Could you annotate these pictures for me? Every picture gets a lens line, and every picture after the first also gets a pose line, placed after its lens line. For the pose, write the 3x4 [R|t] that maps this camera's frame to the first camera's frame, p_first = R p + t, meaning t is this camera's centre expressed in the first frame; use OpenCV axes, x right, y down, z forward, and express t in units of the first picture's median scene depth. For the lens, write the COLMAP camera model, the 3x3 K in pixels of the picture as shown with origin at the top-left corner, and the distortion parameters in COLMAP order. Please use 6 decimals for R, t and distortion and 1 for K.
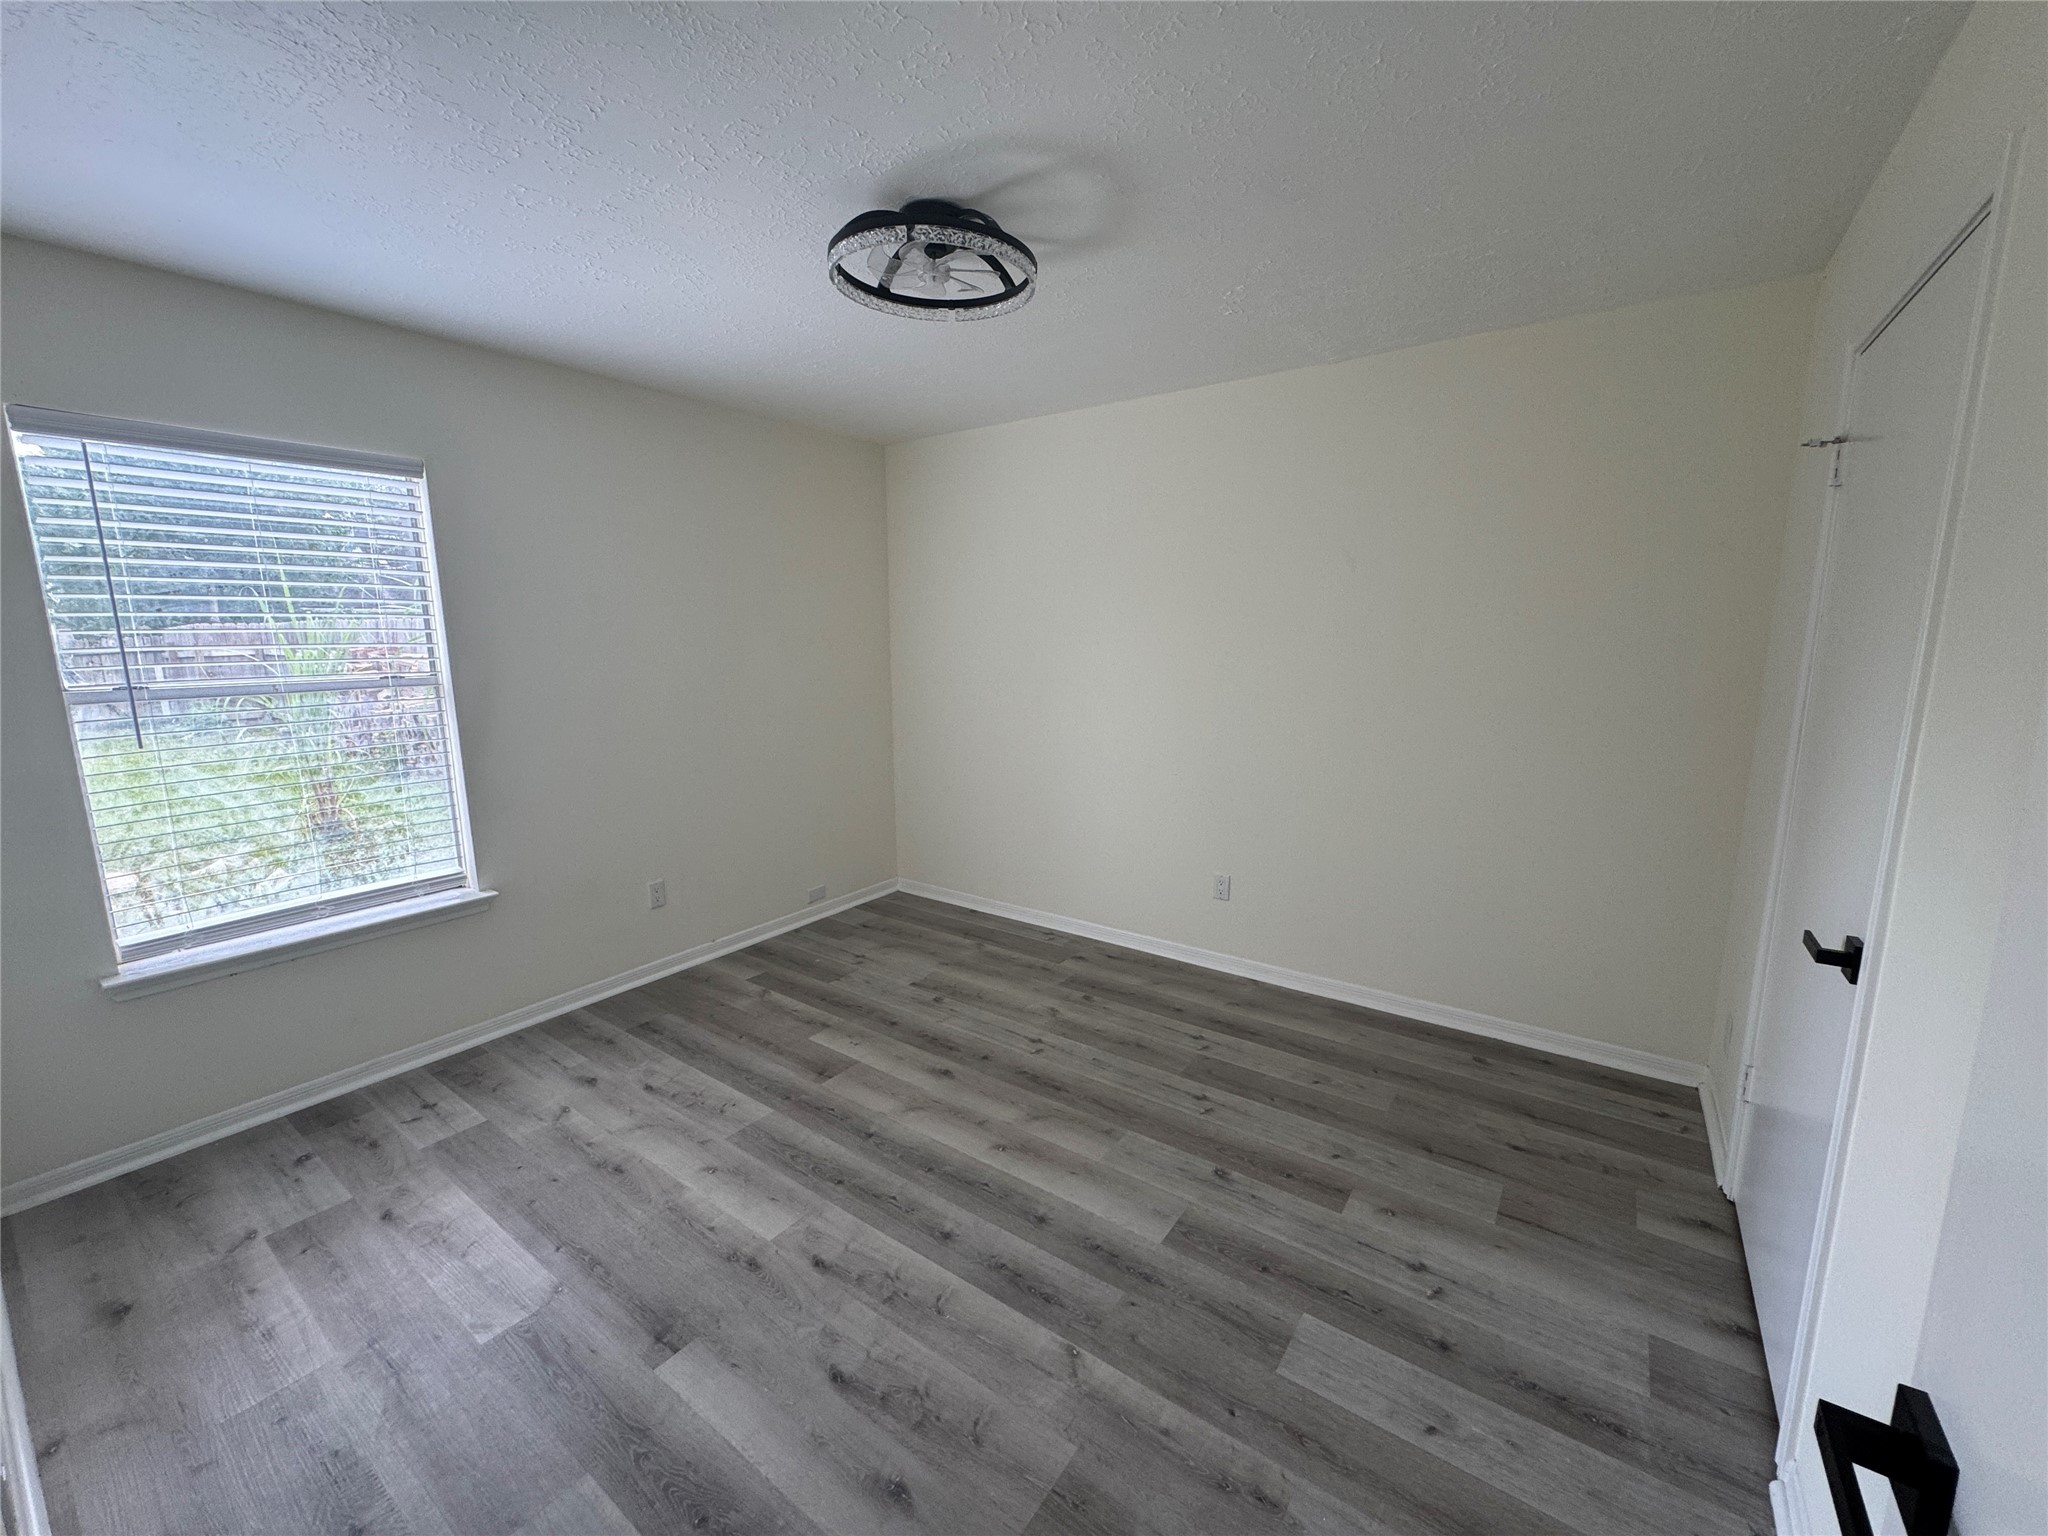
lens RADIAL K [[818.4, 0, 1027.0], [0, 818.4, 775.2], [0, 0, 1]] dist [-0.002494, 0.000392]
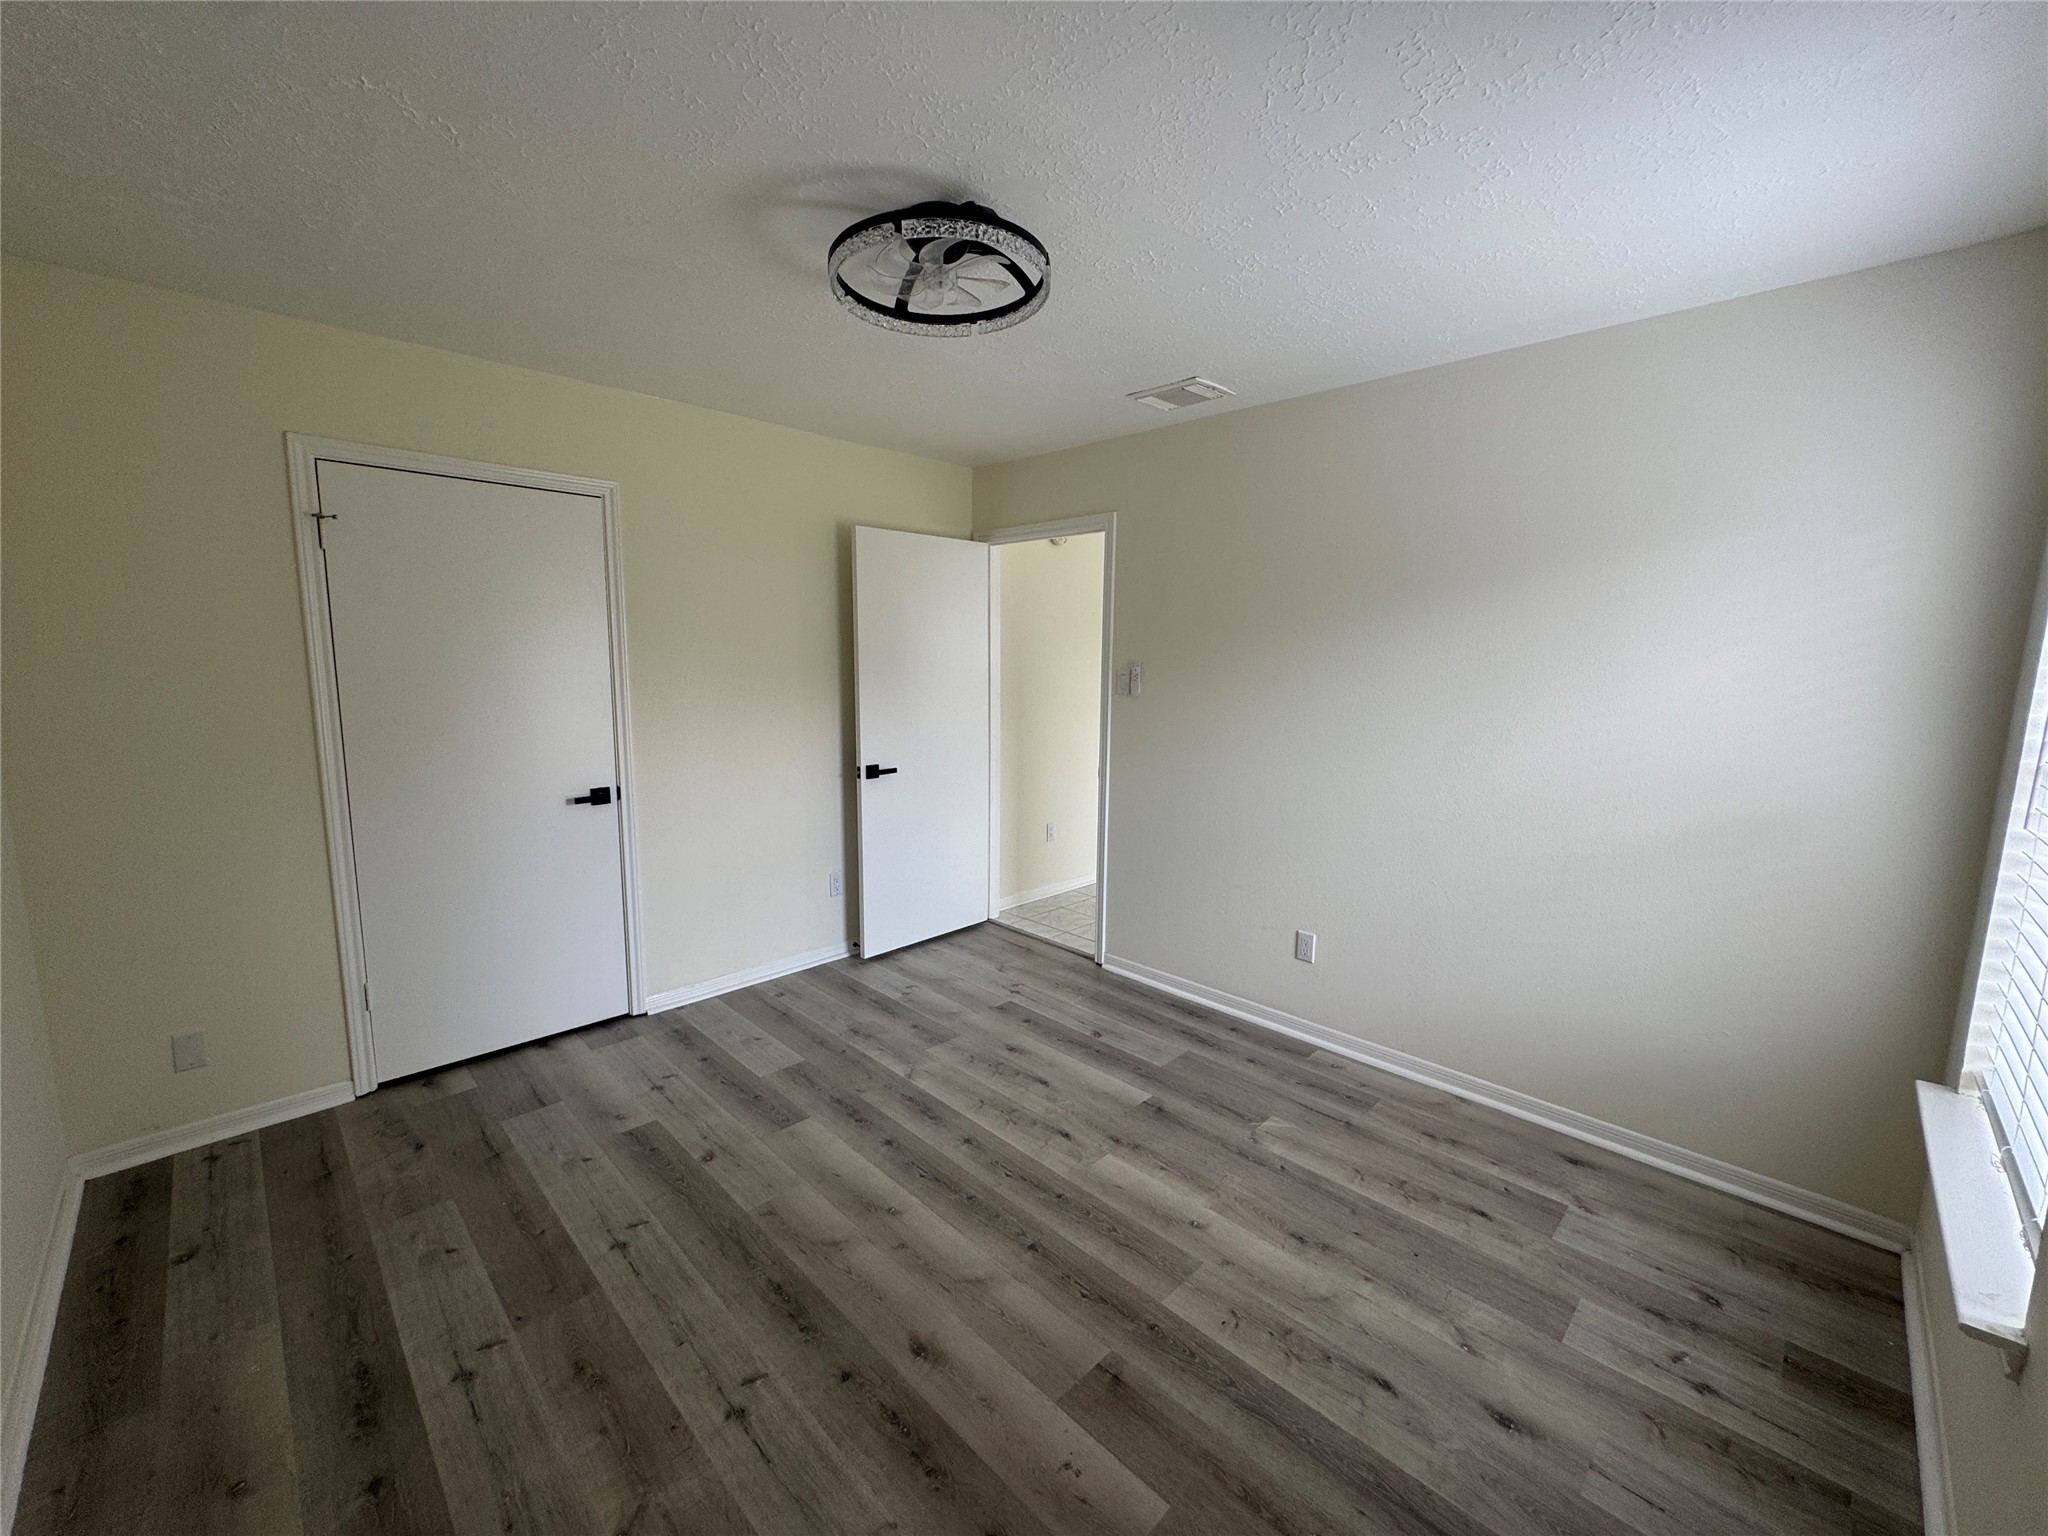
lens RADIAL K [[818.4, 0, 1023.4], [0, 818.4, 764.8], [0, 0, 1]] dist [-0.002494, 0.000392]
pose [[-0.986057, -0.027234, 0.164167, -0.297368], [0.023667, 0.953538, 0.300341, -0.284816], [-0.164719, 0.300038, -0.939598, 1.589819]]
